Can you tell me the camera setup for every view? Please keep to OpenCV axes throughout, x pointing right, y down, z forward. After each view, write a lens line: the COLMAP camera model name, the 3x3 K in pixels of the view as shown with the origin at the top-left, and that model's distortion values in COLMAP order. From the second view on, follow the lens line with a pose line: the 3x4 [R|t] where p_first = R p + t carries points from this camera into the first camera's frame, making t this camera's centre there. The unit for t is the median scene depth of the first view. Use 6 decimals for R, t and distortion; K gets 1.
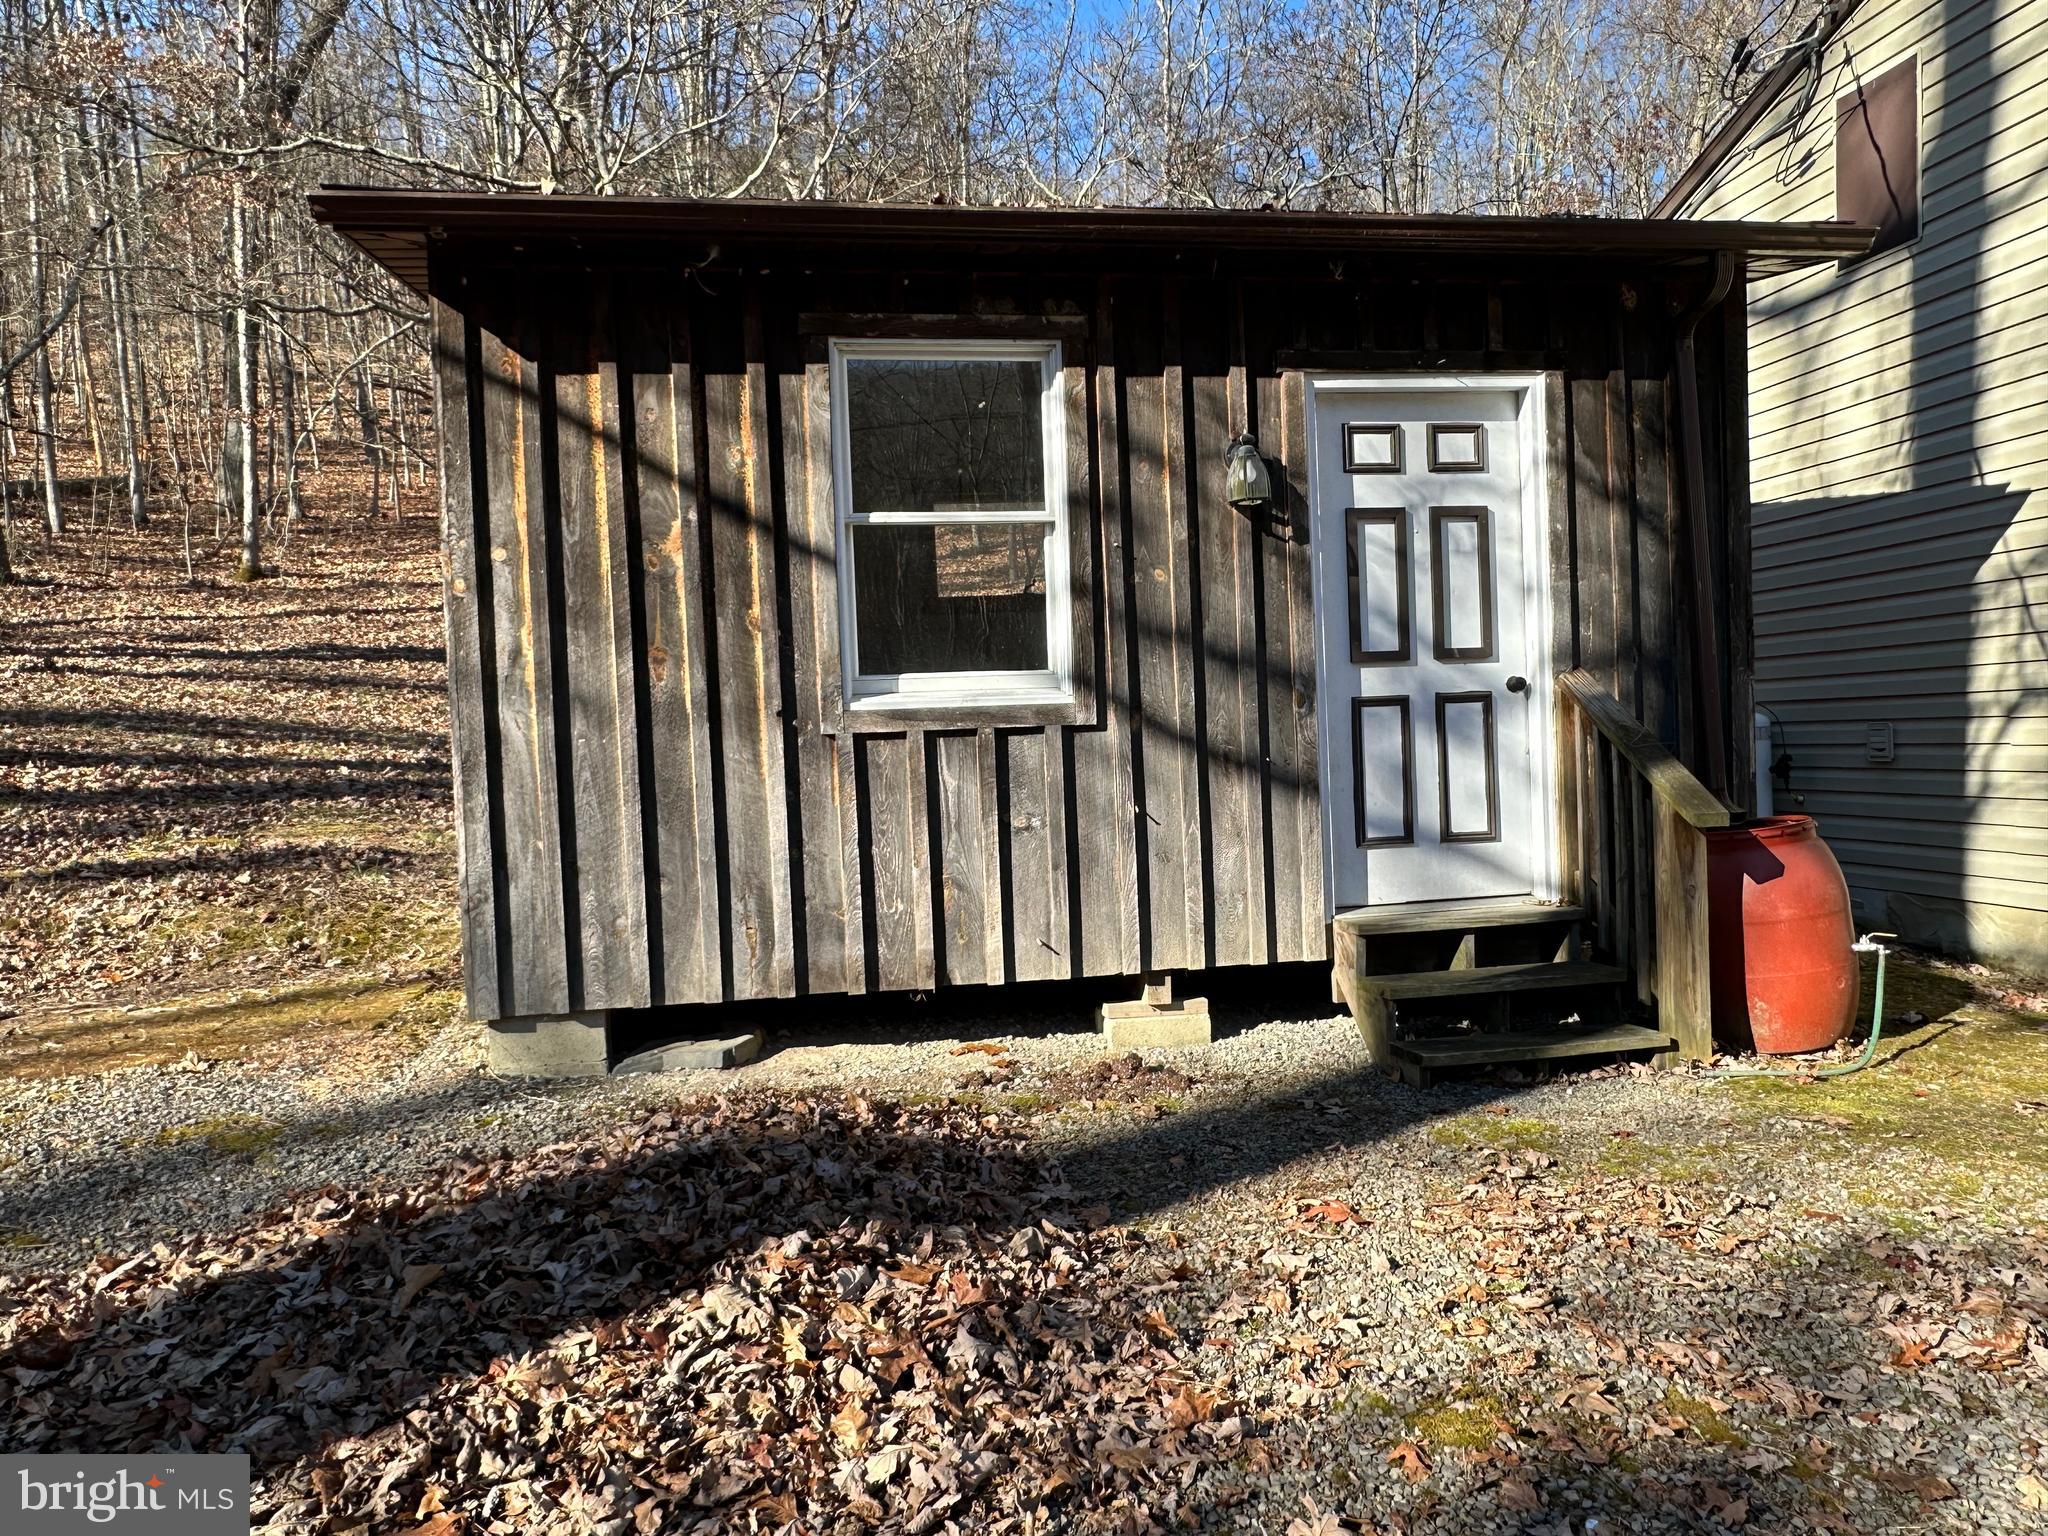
lens RADIAL K [[1430.2, 0, 1024.0], [0, 1430.2, 768.0], [0, 0, 1]] dist [-0.010200, -0.004204]
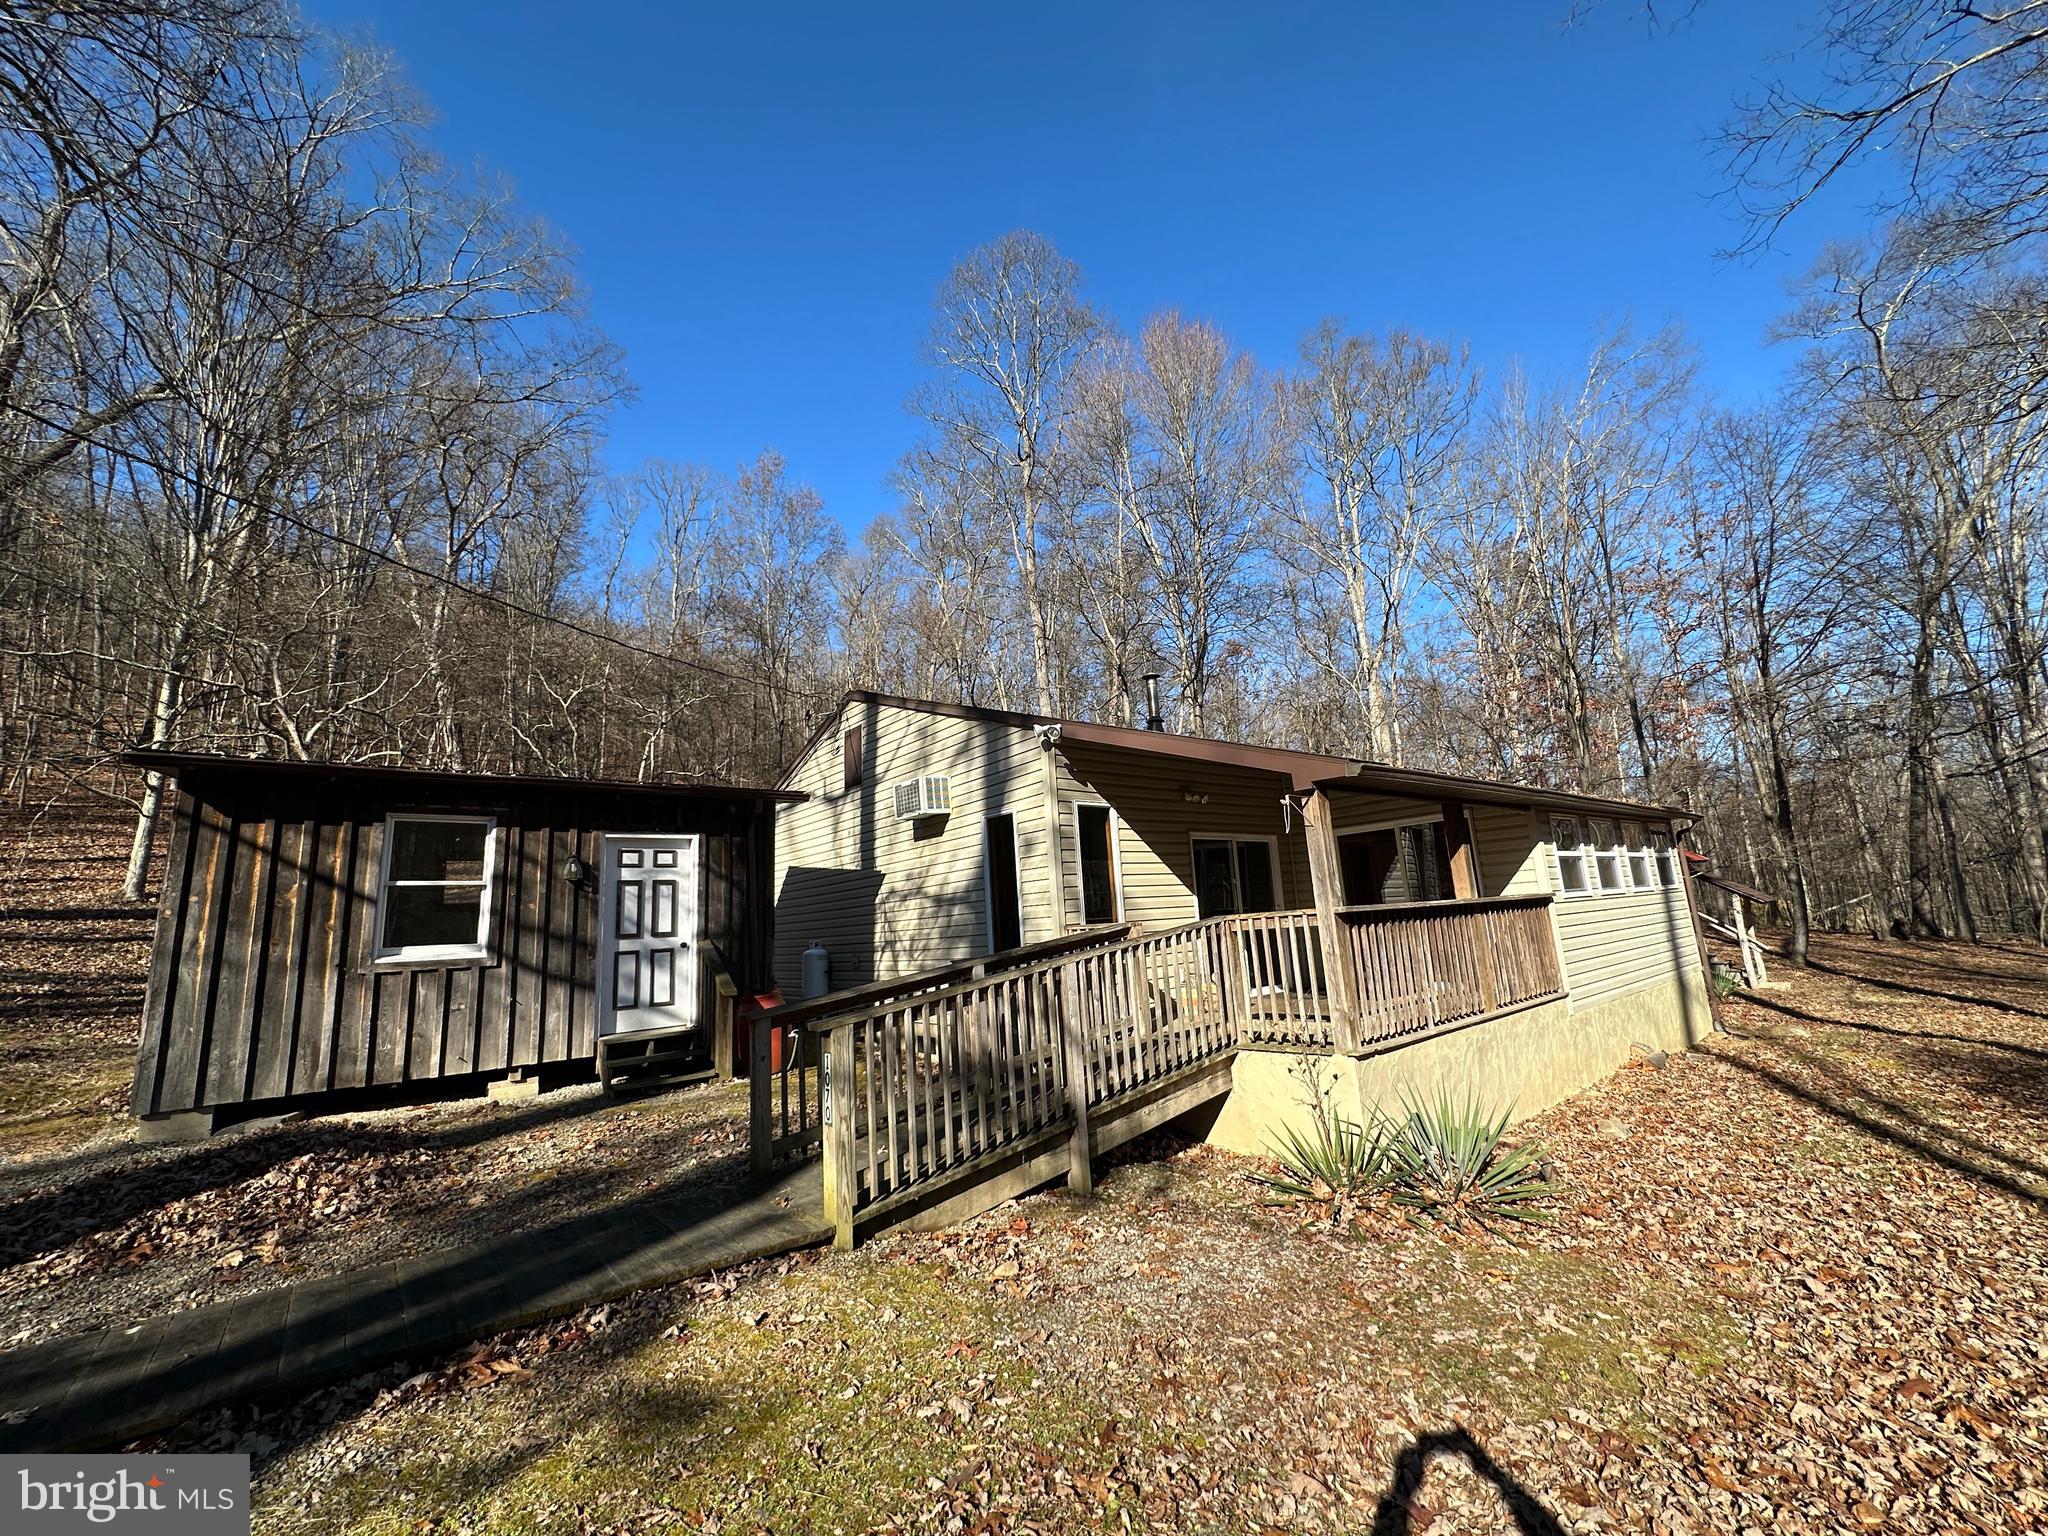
lens RADIAL K [[812.6, 0, 1024.0], [0, 812.6, 768.0], [0, 0, 1]] dist [-0.000285, -0.000259]
pose [[0.875140, 0.085203, 0.476309, 0.154293], [0.032108, 0.971979, -0.232863, -0.005409], [-0.482804, 0.219081, 0.847882, -0.757774]]
